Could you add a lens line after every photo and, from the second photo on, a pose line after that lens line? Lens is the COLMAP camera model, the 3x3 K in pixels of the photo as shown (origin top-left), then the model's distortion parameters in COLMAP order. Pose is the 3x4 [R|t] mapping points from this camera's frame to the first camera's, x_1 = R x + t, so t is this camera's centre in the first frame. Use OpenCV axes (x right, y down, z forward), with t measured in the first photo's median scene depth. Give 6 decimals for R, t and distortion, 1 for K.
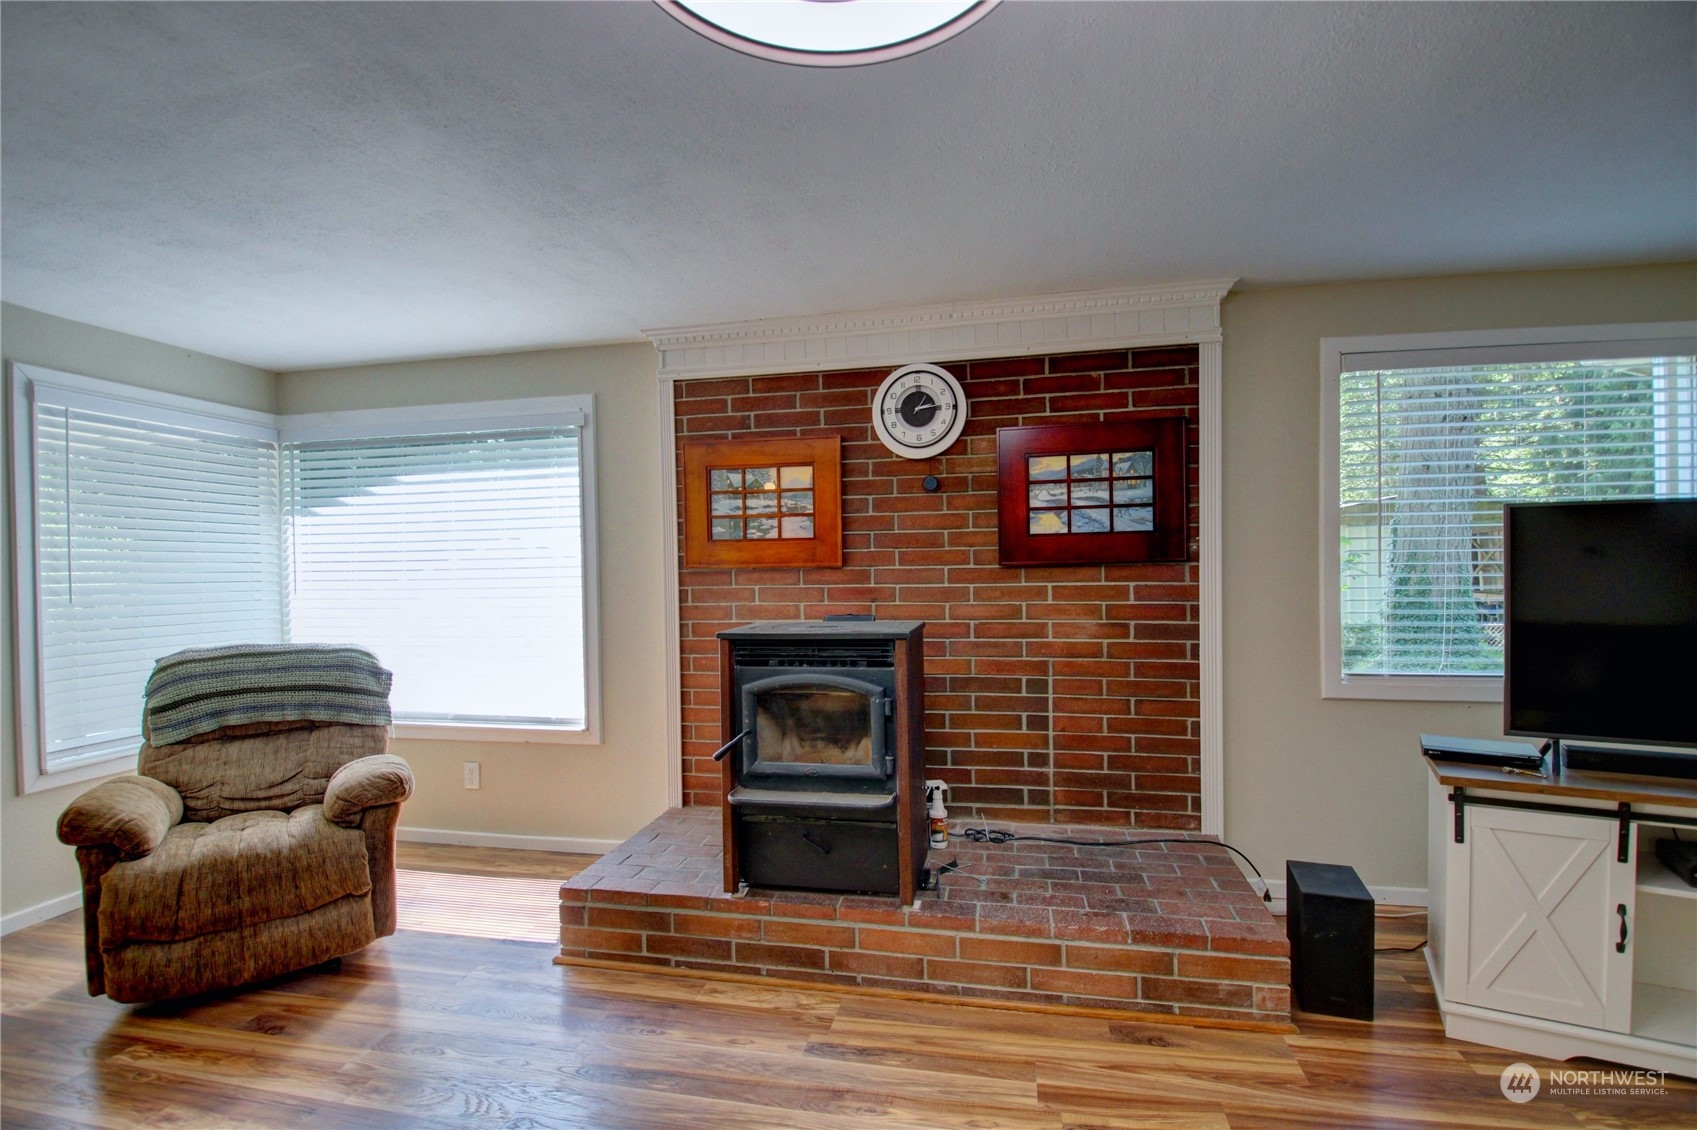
lens RADIAL K [[791.2, 0, 834.5], [0, 791.2, 566.9], [0, 0, 1]] dist [0.002149, -0.016830]
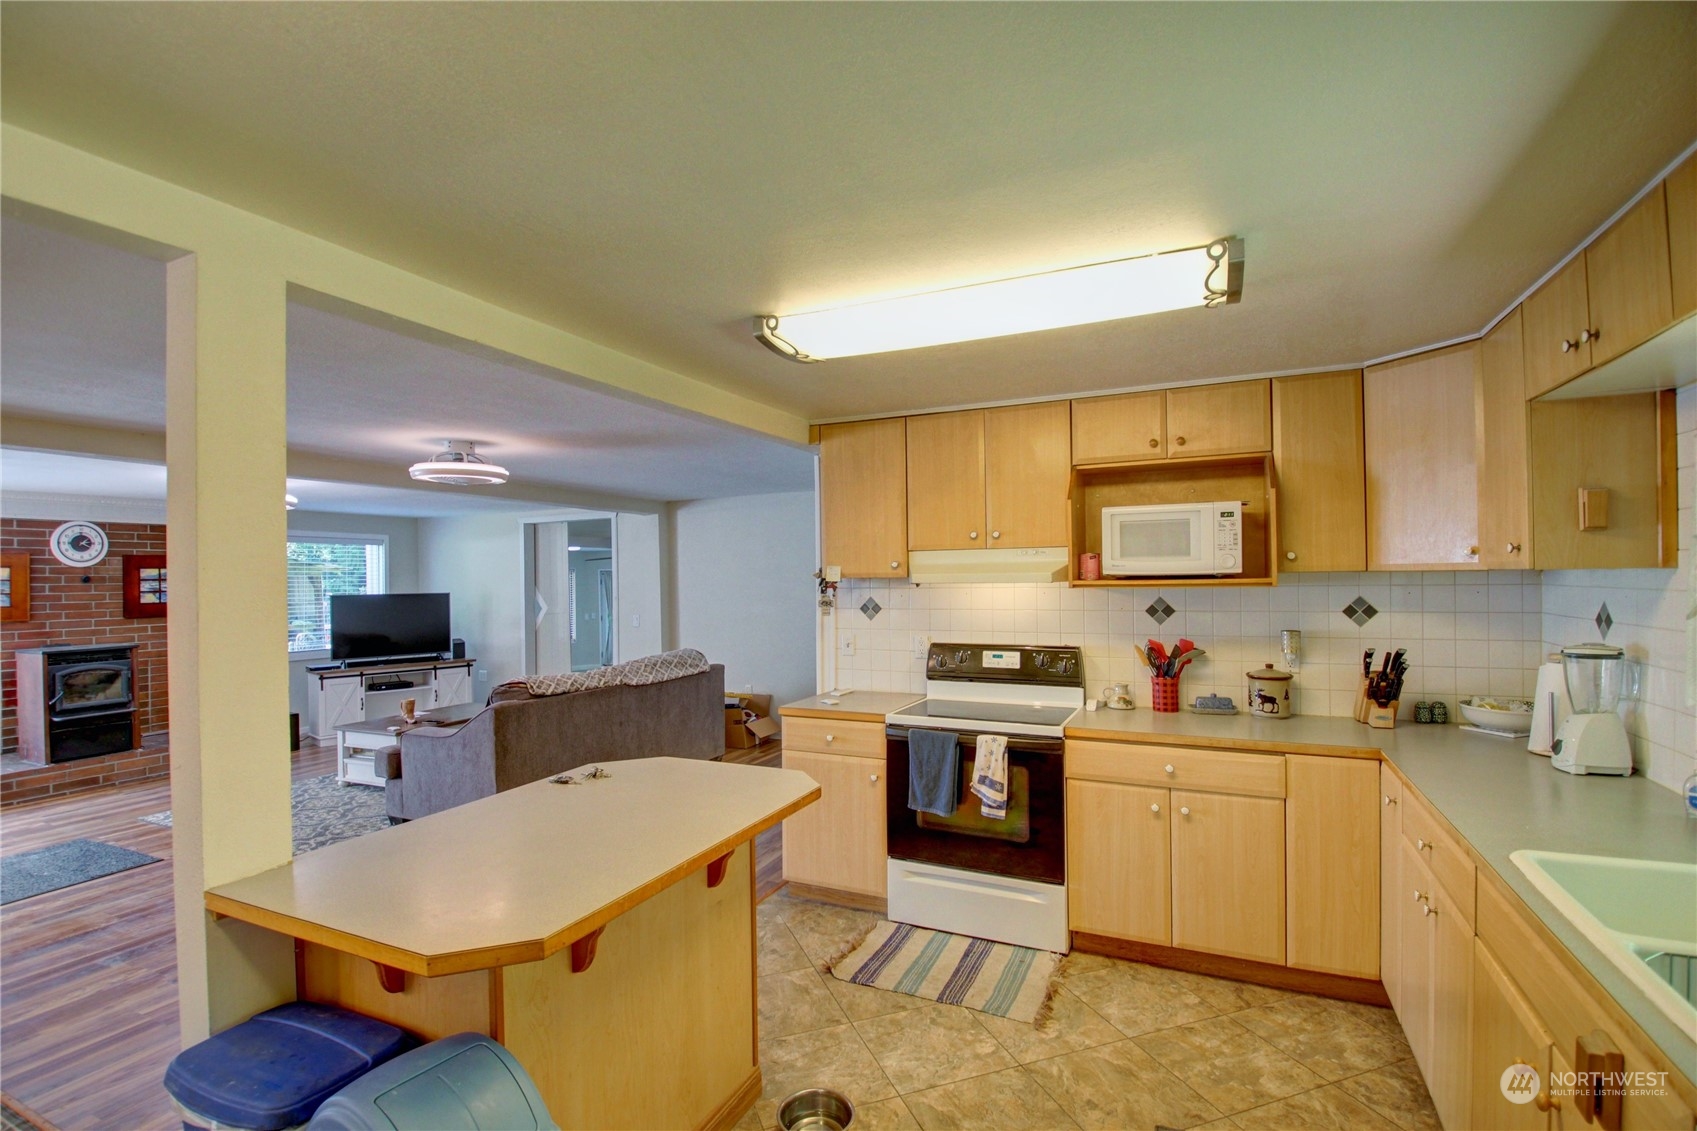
lens RADIAL K [[791.2, 0, 844.6], [0, 791.2, 573.1], [0, 0, 1]] dist [0.002149, -0.016830]
pose [[0.208541, 0.019929, 0.977810, -1.537354], [0.020426, 0.999486, -0.024727, -0.031848], [-0.977800, 0.025130, 0.208027, -1.437393]]
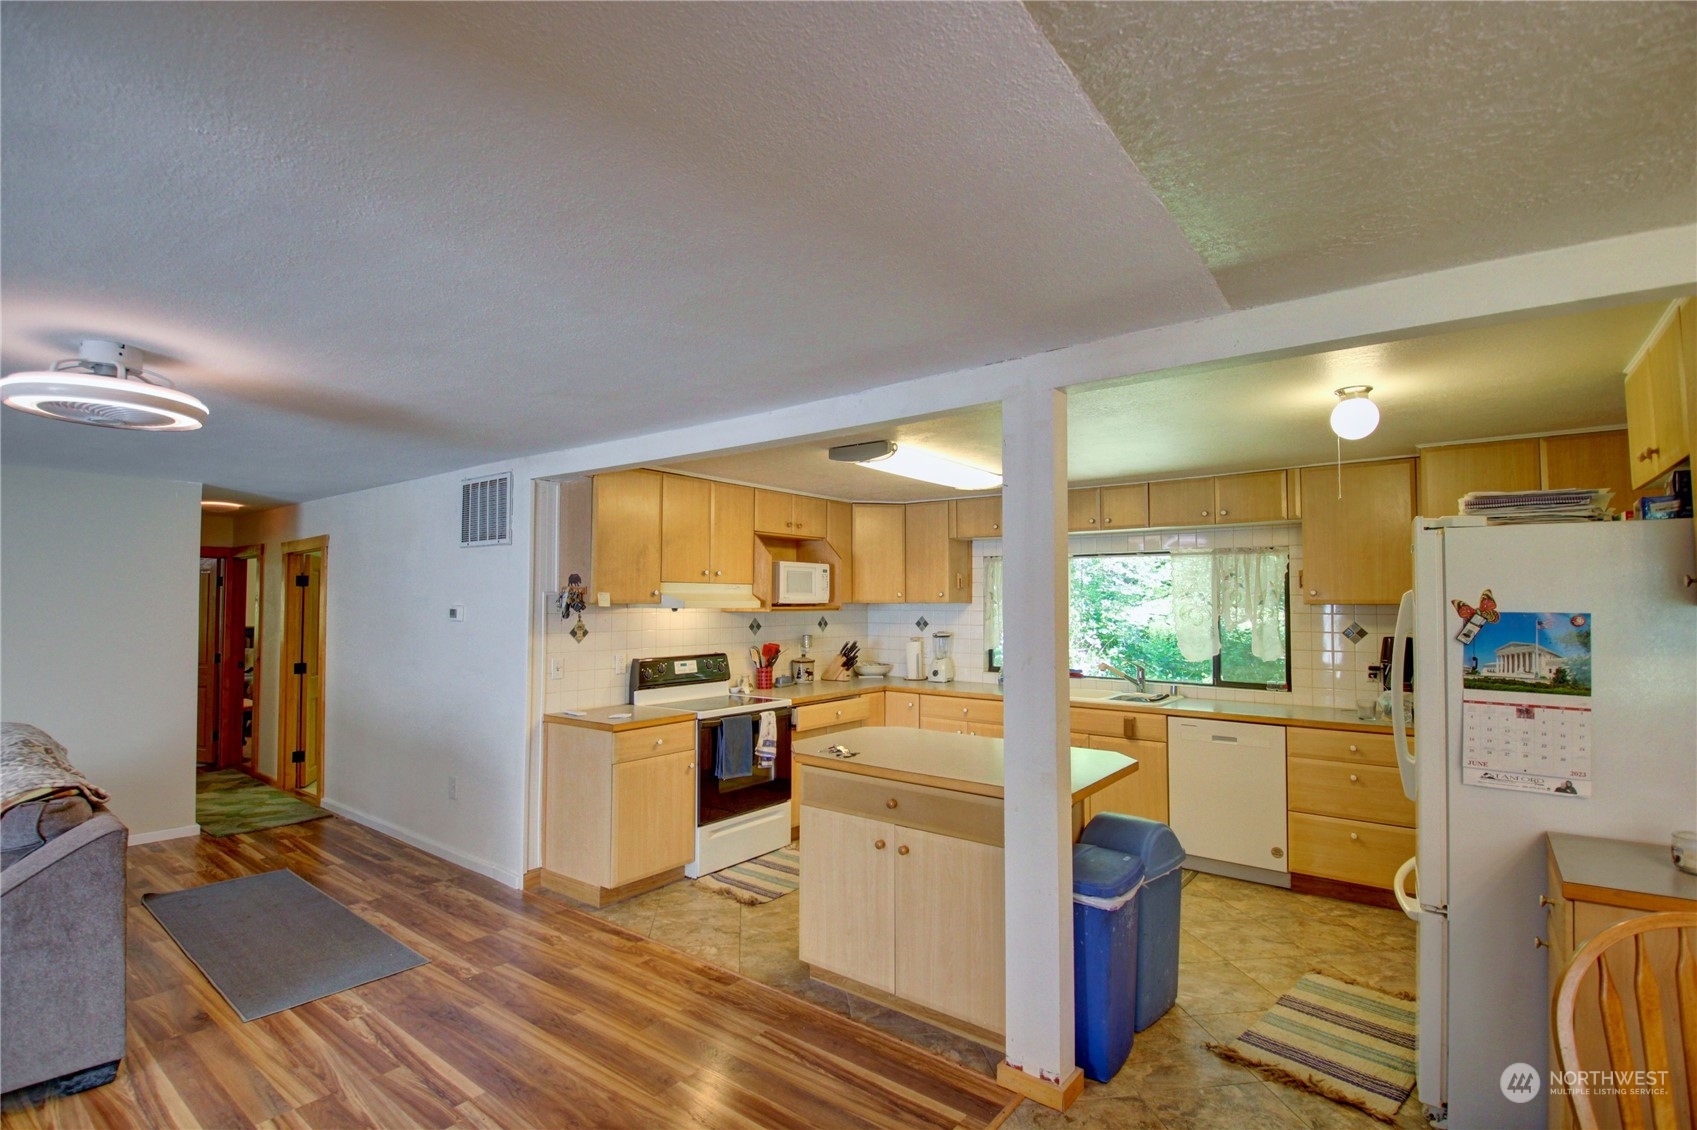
lens RADIAL K [[791.2, 0, 837.3], [0, 791.2, 562.1], [0, 0, 1]] dist [0.002149, -0.016830]
pose [[-0.901868, 0.039410, 0.430210, -1.269952], [0.021844, 0.998717, -0.045696, -0.057220], [-0.431458, -0.031814, -0.901572, -0.068756]]
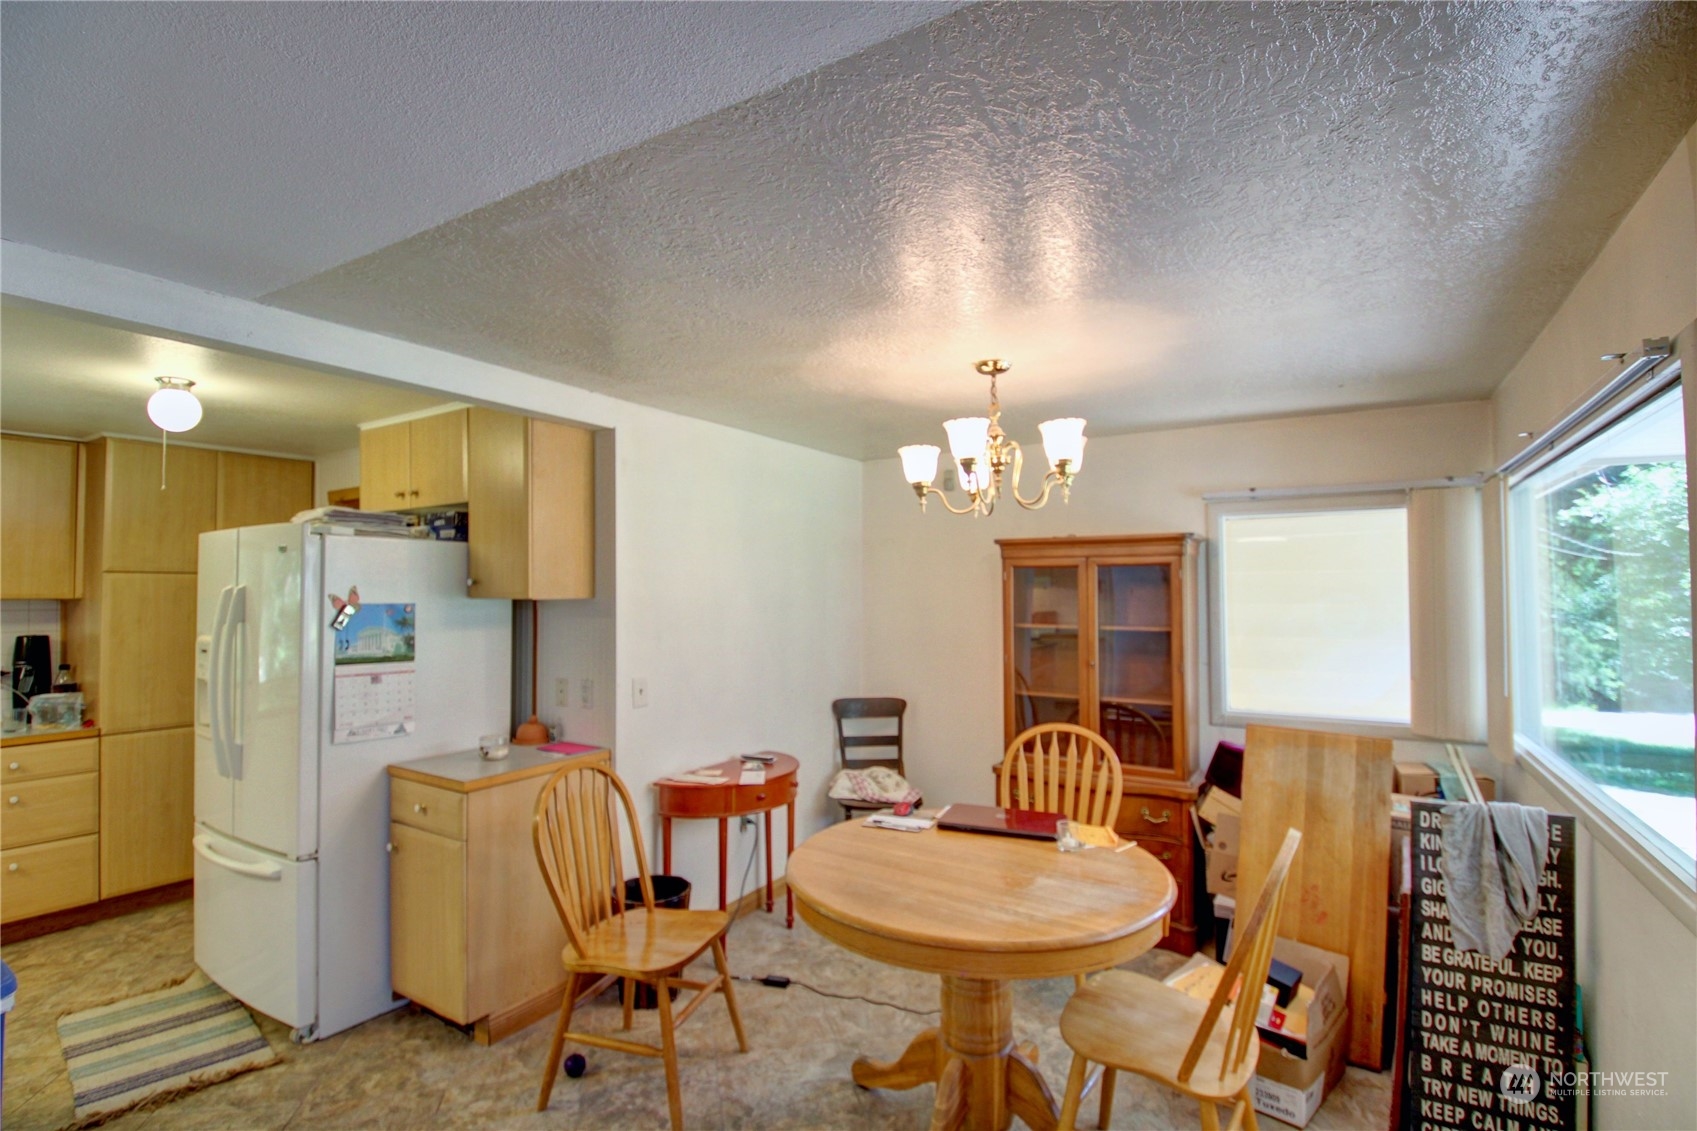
lens RADIAL K [[791.2, 0, 847.4], [0, 791.2, 561.6], [0, 0, 1]] dist [0.002149, -0.016830]
pose [[-0.334939, -0.014685, -0.942125, -0.805787], [-0.000645, 0.999882, -0.015356, -0.066917], [0.942240, -0.004536, -0.334909, -0.132880]]
